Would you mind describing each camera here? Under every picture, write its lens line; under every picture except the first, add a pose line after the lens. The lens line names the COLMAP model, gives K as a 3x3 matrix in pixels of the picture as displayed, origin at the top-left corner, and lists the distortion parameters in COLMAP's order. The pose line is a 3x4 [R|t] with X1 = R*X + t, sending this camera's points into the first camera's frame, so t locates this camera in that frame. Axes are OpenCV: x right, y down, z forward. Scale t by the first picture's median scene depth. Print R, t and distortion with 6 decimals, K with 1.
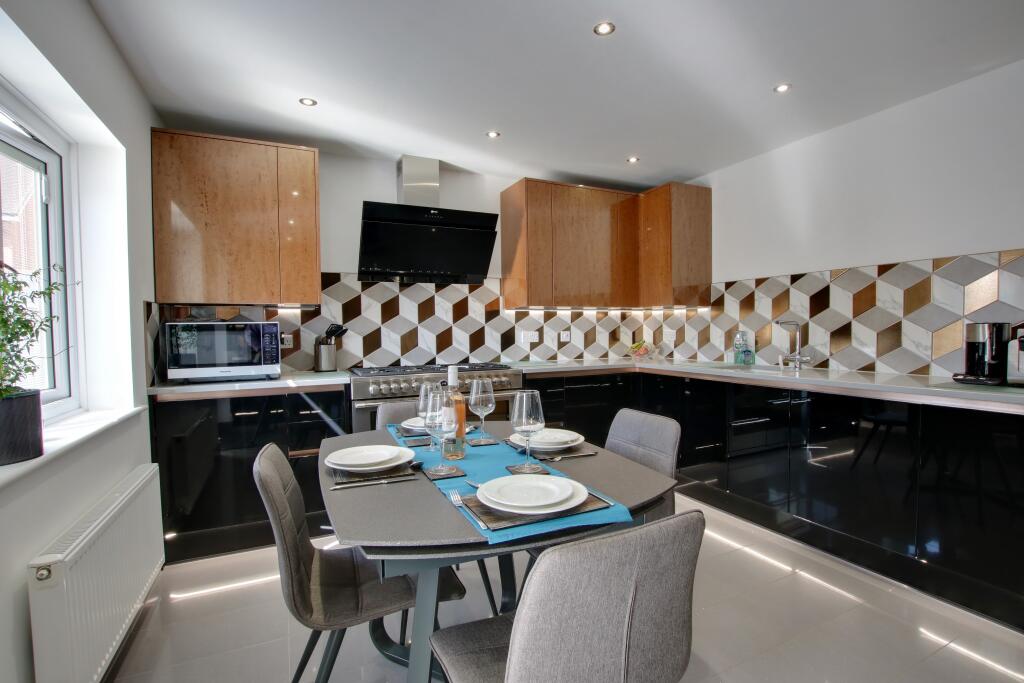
lens RADIAL K [[478.0, 0, 518.5], [0, 478.0, 343.5], [0, 0, 1]] dist [-0.028961, 0.001010]
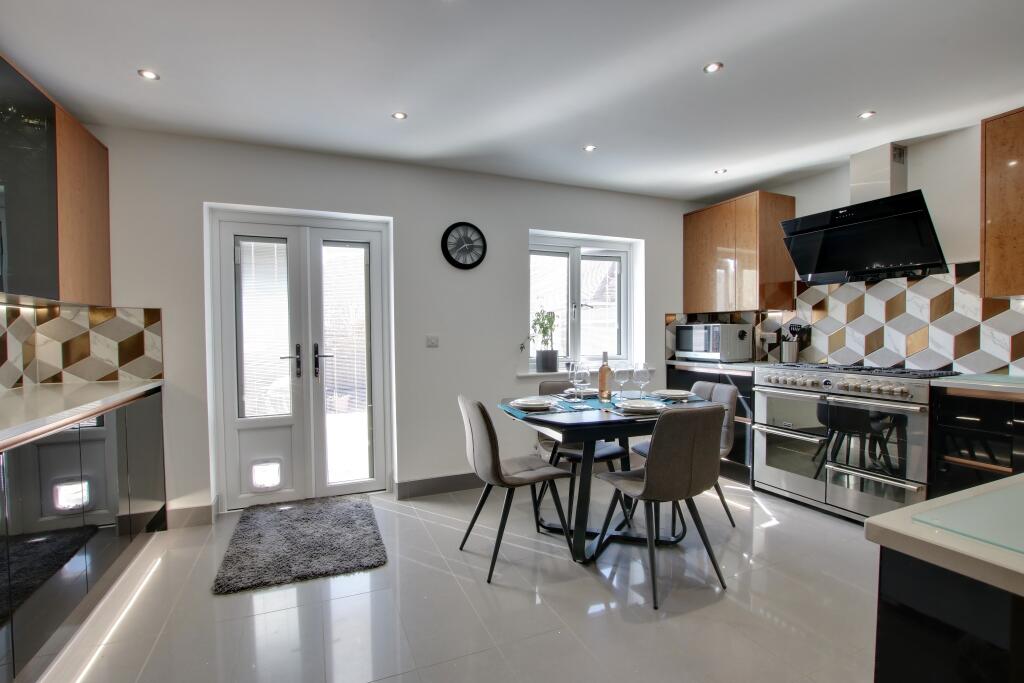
lens RADIAL K [[478.0, 0, 518.5], [0, 478.0, 343.5], [0, 0, 1]] dist [-0.028961, 0.001010]
pose [[-0.040982, 0.033700, -0.998591, 0.749337], [-0.022958, 0.999135, 0.034661, -0.016794], [0.998896, 0.024346, -0.040173, 0.327242]]
